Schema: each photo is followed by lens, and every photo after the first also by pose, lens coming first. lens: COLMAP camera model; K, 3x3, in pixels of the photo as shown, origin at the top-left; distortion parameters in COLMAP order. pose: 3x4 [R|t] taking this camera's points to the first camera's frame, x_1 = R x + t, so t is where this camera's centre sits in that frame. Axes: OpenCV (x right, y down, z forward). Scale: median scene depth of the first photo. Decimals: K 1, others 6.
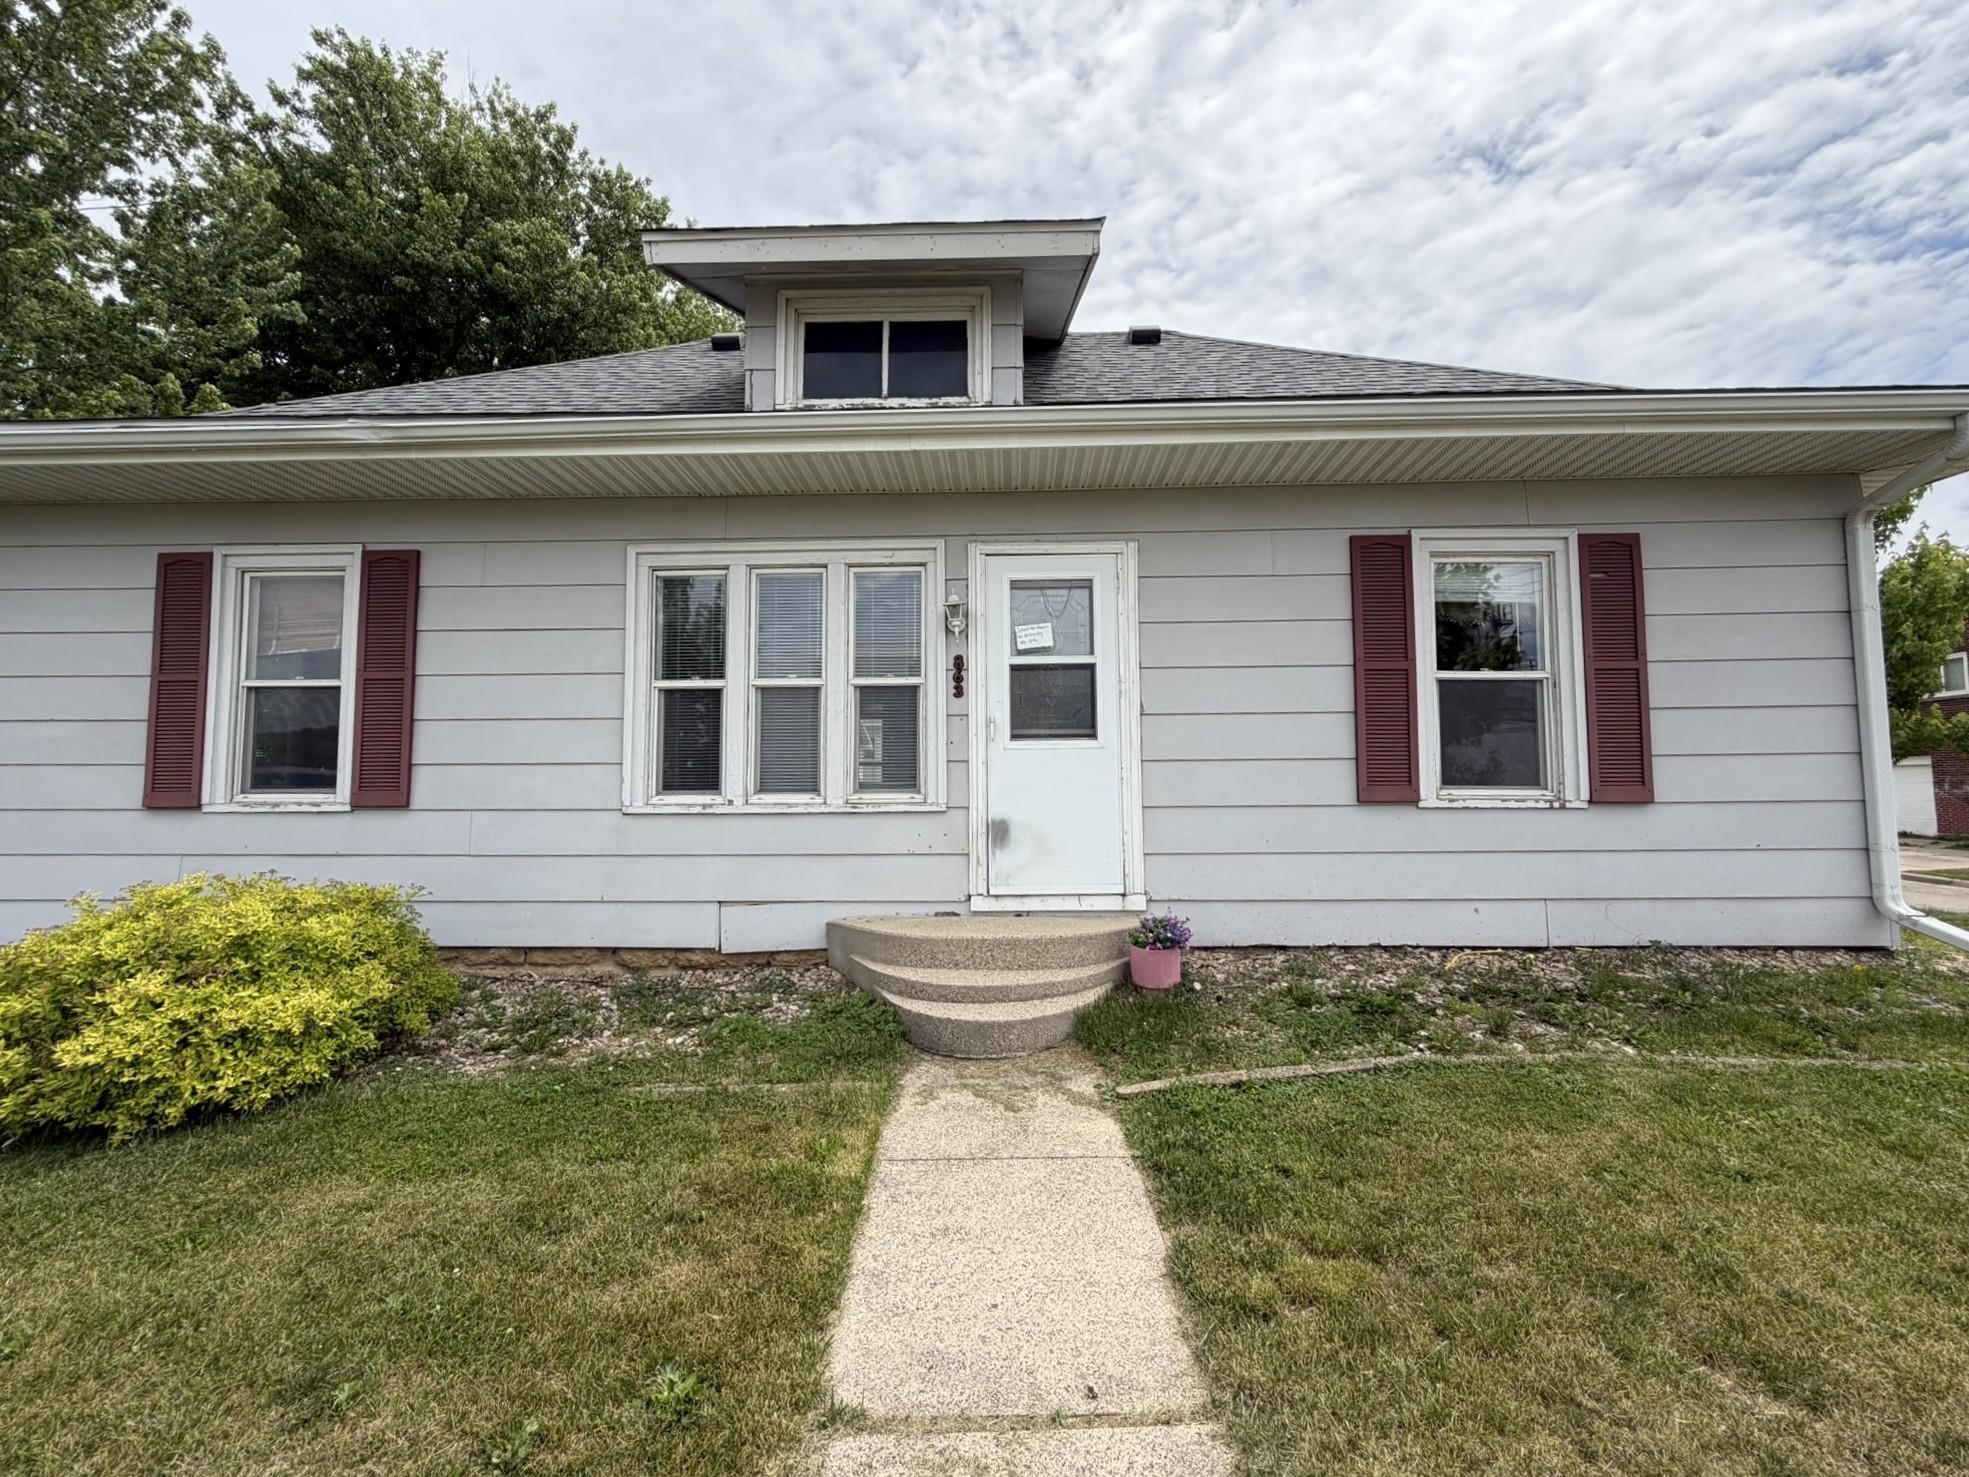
lens RADIAL K [[807.3, 0, 984.5], [0, 807.3, 738.5], [0, 0, 1]] dist [0.003089, 0.000232]
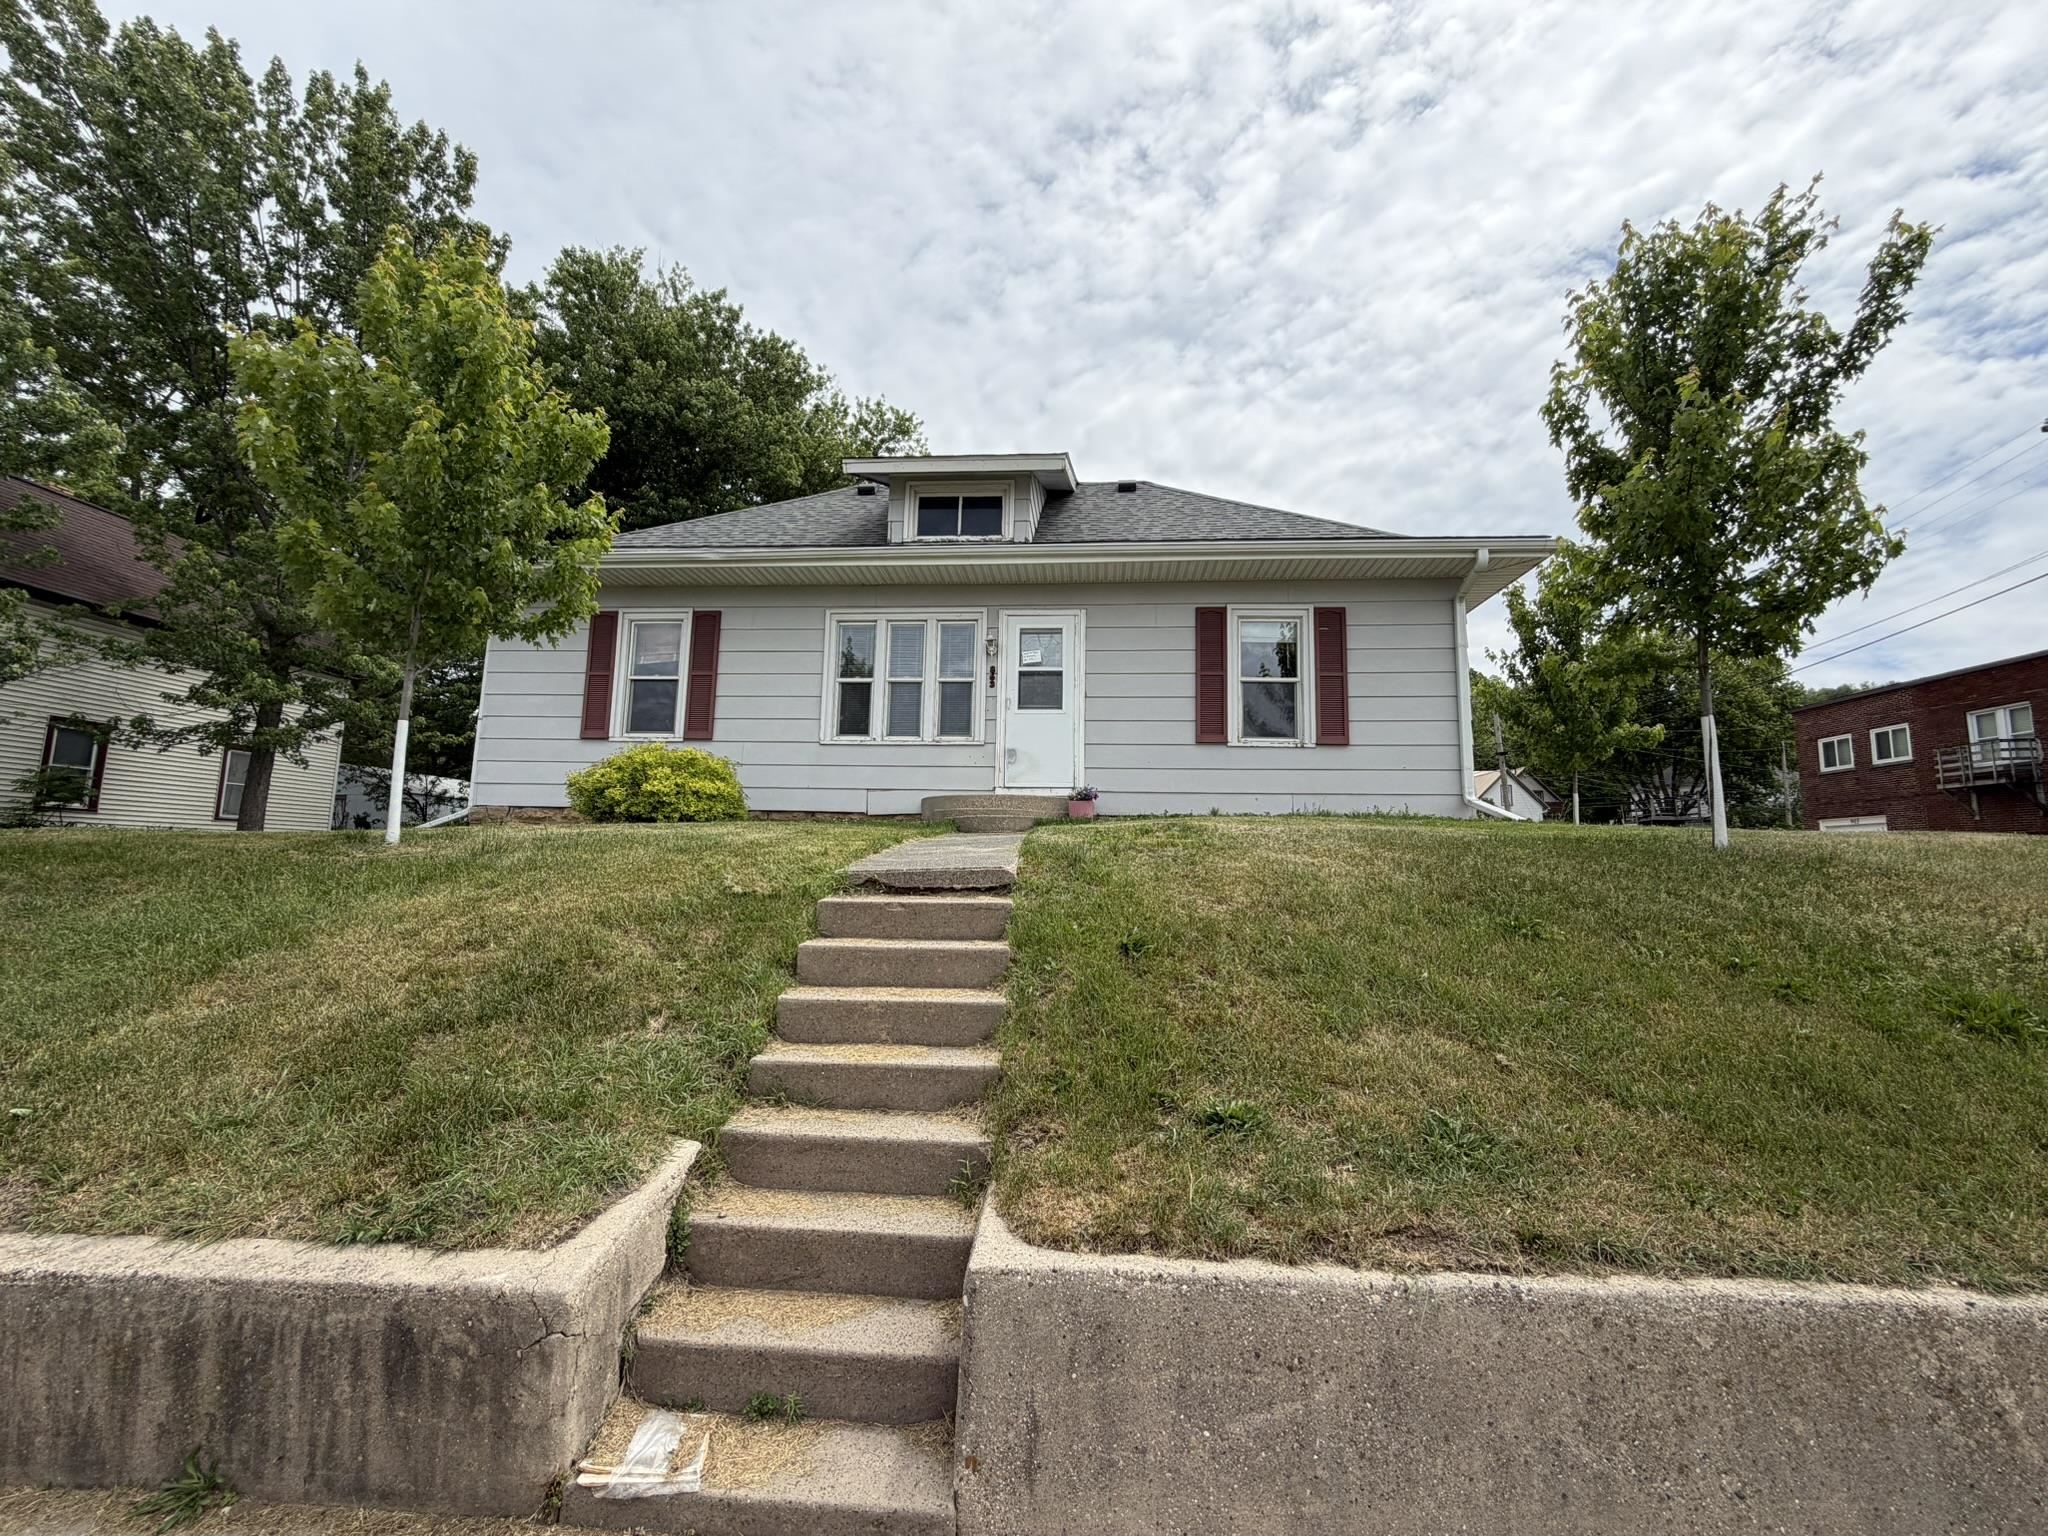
lens RADIAL K [[817.6, 0, 1024.0], [0, 817.6, 768.0], [0, 0, 1]] dist [-0.000375, -0.000242]
pose [[0.998287, 0.019231, -0.055257, 0.153210], [-0.022909, 0.997508, -0.066724, 0.265513], [0.053836, 0.067876, 0.996240, -0.921604]]
